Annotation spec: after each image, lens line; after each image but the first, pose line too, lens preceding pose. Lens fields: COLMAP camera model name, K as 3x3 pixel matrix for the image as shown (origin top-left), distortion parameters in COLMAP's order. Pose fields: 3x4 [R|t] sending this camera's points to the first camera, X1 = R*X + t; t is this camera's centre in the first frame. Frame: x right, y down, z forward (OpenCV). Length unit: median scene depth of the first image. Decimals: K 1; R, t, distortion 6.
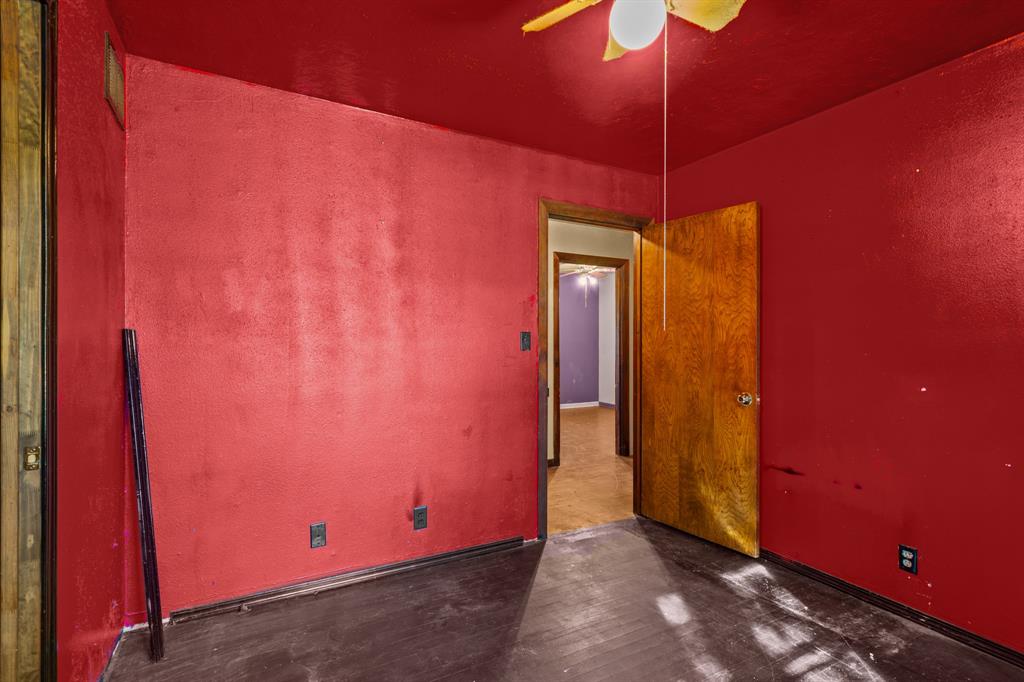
lens RADIAL K [[493.9, 0, 511.9], [0, 493.9, 336.7], [0, 0, 1]] dist [0.011219, 0.000450]
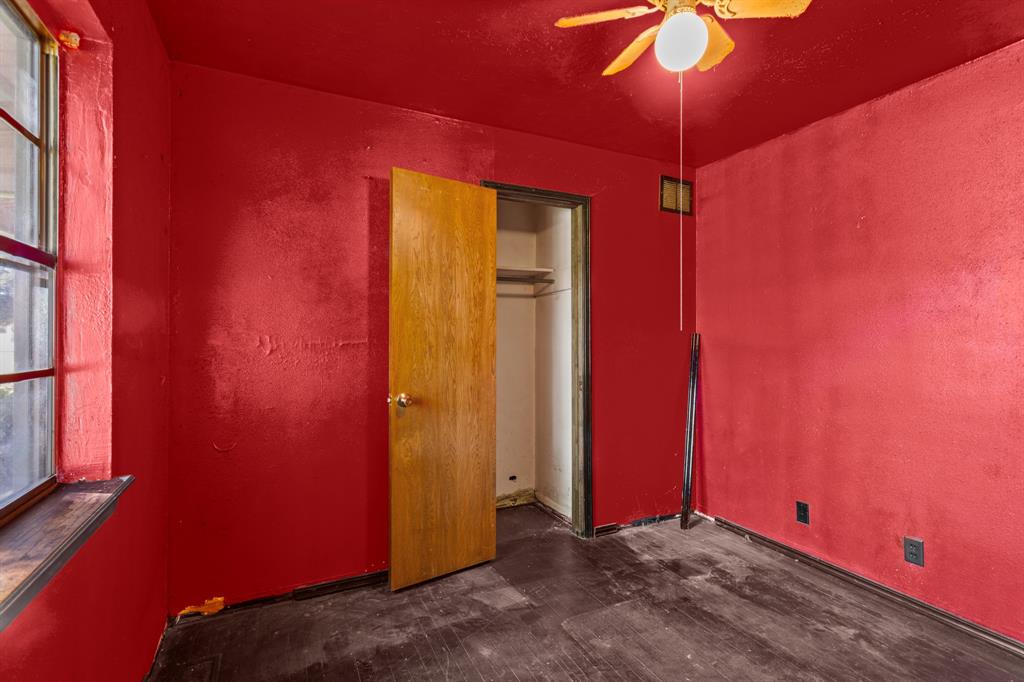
lens RADIAL K [[493.9, 0, 512.8], [0, 493.9, 343.0], [0, 0, 1]] dist [0.011219, 0.000450]
pose [[-0.073962, -0.002533, -0.997258, 0.872746], [0.005247, 0.999982, -0.002929, 0.009299], [0.997247, -0.005449, -0.073947, 0.458299]]
